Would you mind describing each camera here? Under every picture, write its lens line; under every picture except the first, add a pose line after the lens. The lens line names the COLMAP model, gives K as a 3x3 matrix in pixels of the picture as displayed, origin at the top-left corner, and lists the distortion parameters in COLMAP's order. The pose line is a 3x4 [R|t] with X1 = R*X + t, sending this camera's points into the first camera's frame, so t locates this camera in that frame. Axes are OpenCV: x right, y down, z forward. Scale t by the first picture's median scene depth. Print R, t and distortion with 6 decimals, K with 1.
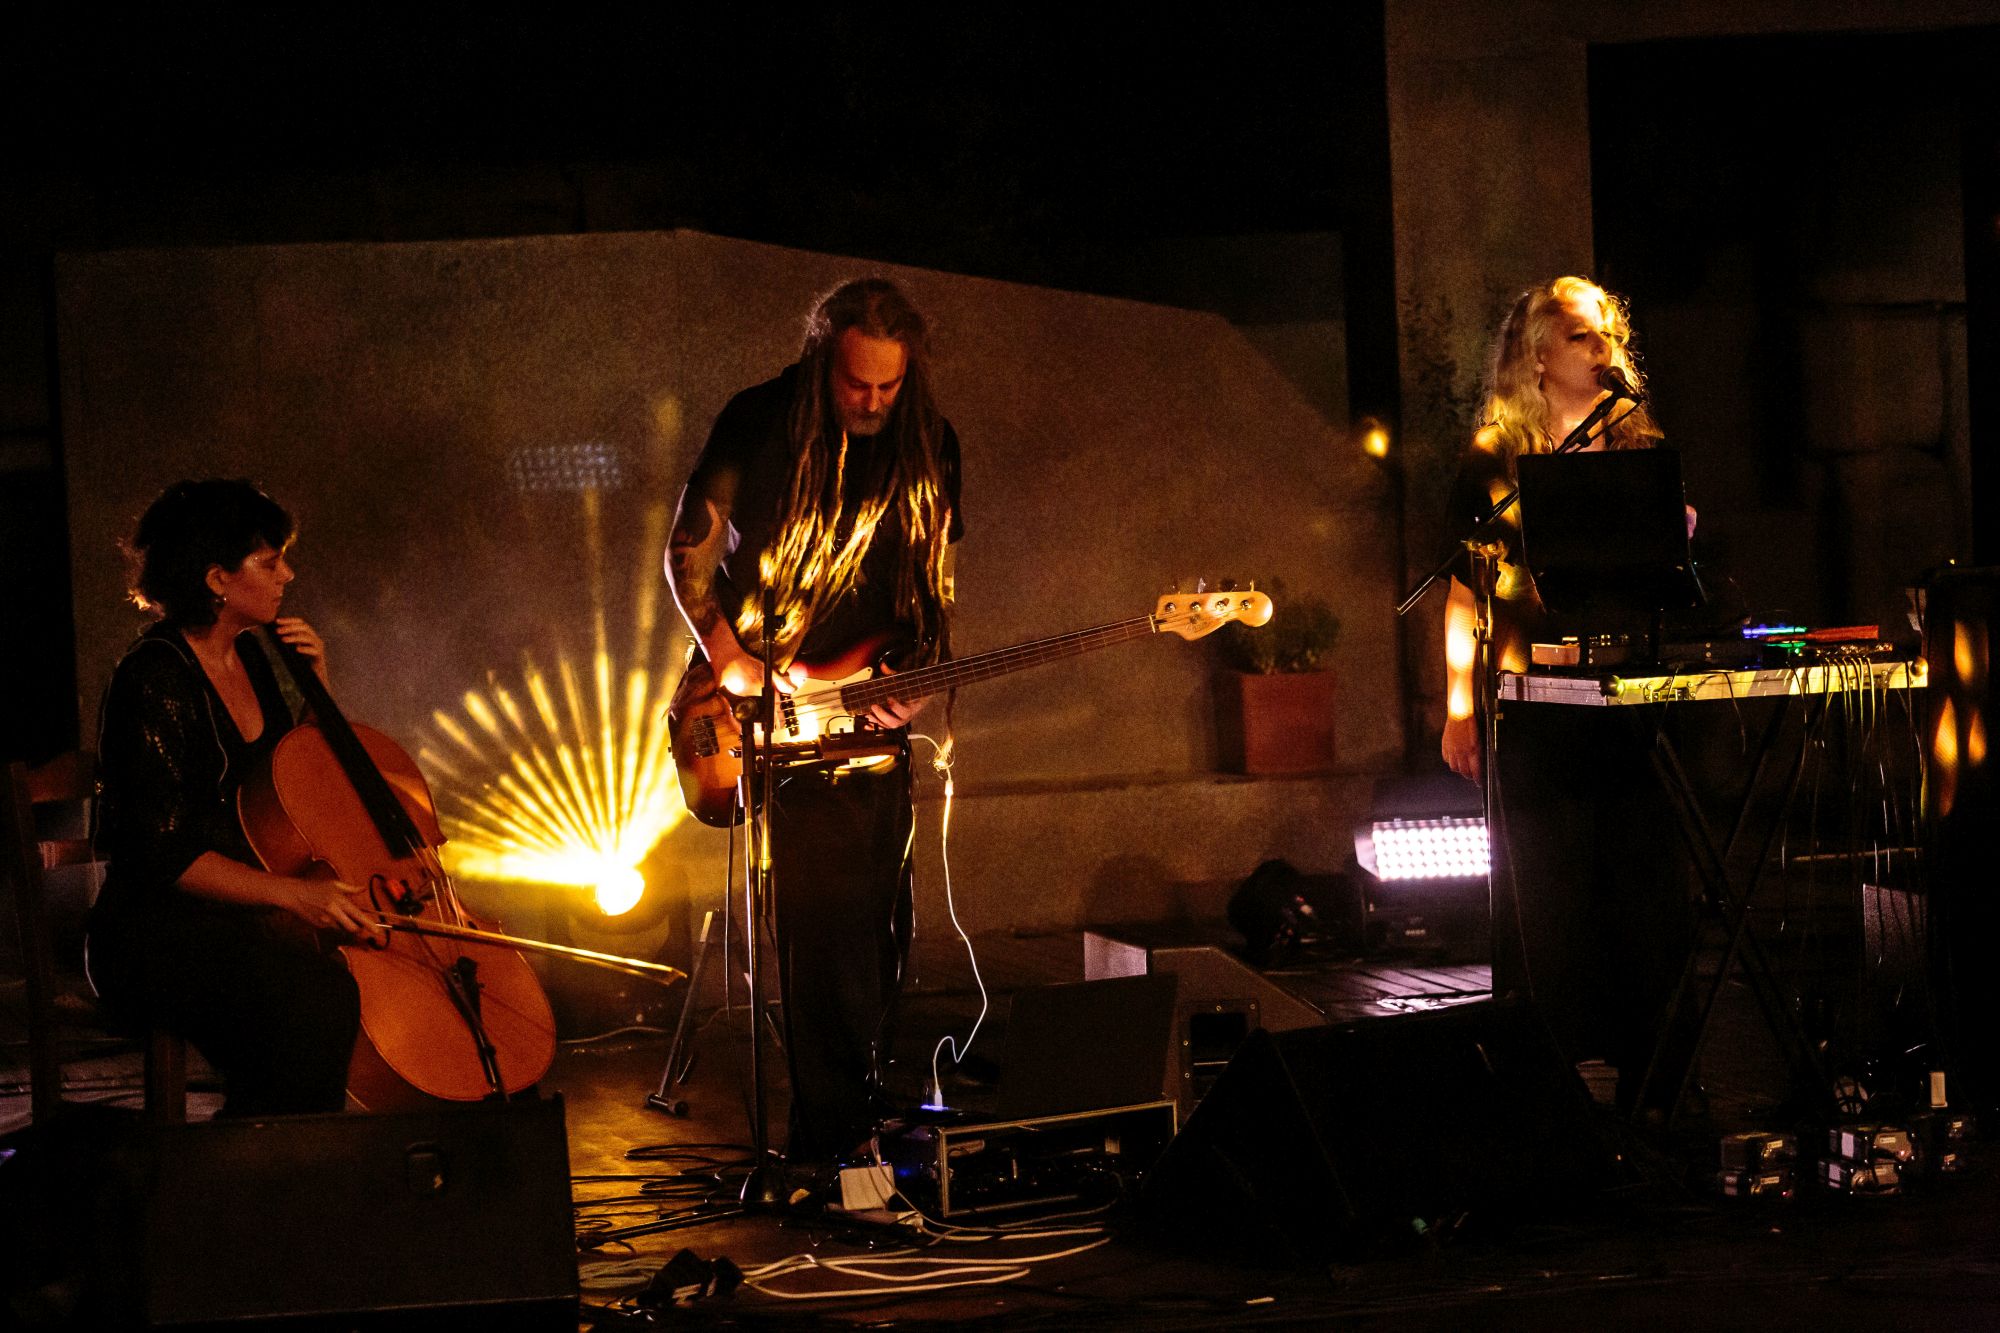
lens RADIAL K [[6289.2, 0, 988.5], [0, 6289.2, 660.9], [0, 0, 1]] dist [0.090158, 0.000000]
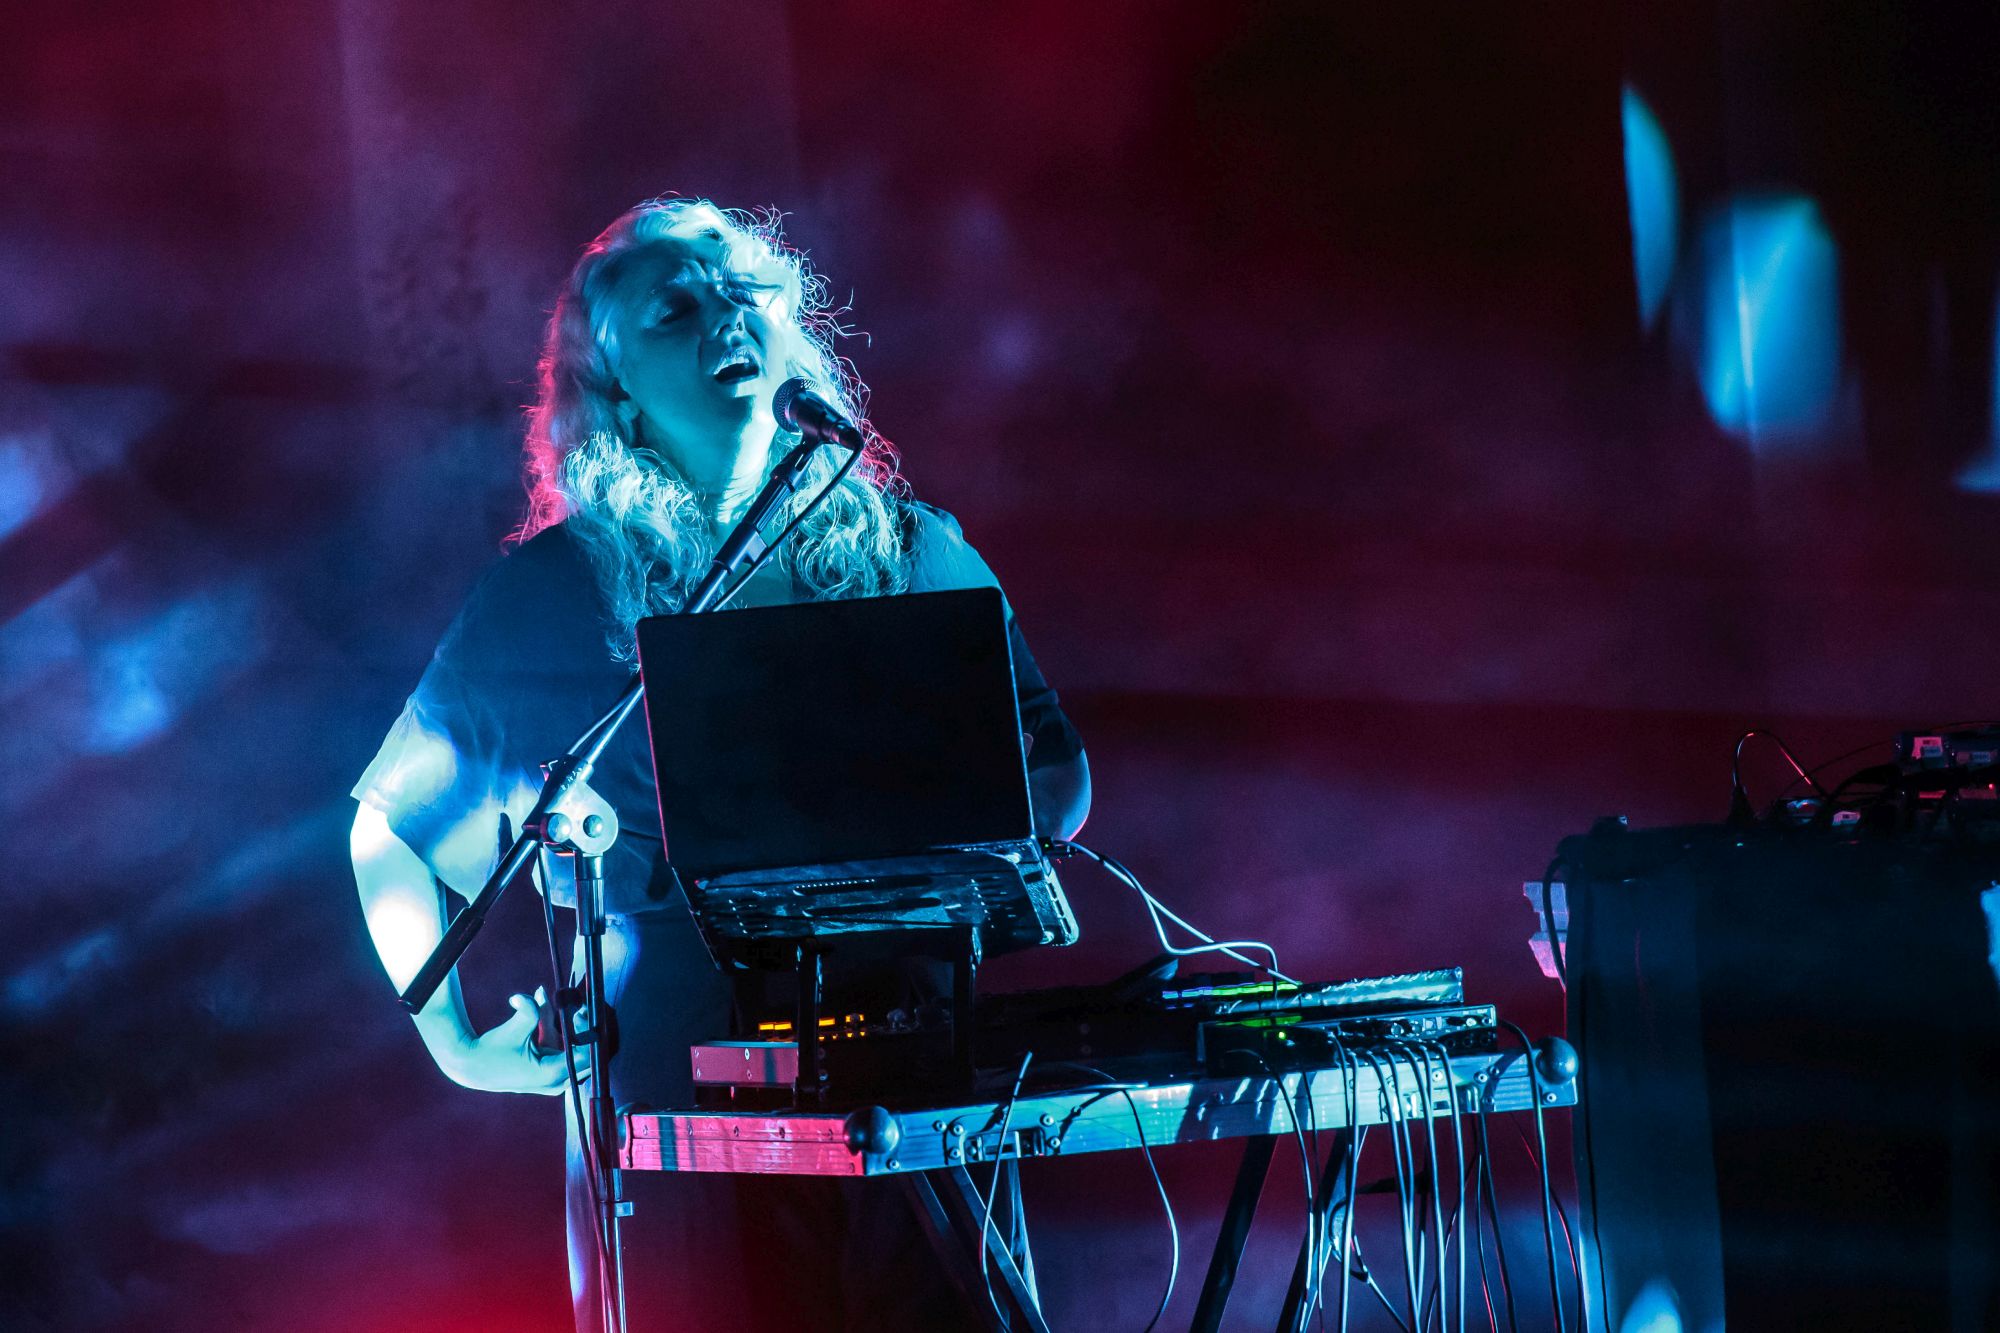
lens RADIAL K [[10598.8, 0, 992.9], [0, 10598.8, 675.3], [0, 0, 1]] dist [3.598453, 0.000000]
pose [[0.994950, -0.035018, 0.094061, 0.038632], [0.038759, 0.998516, -0.038252, 0.001138], [-0.092582, 0.041704, 0.994831, 0.255780]]
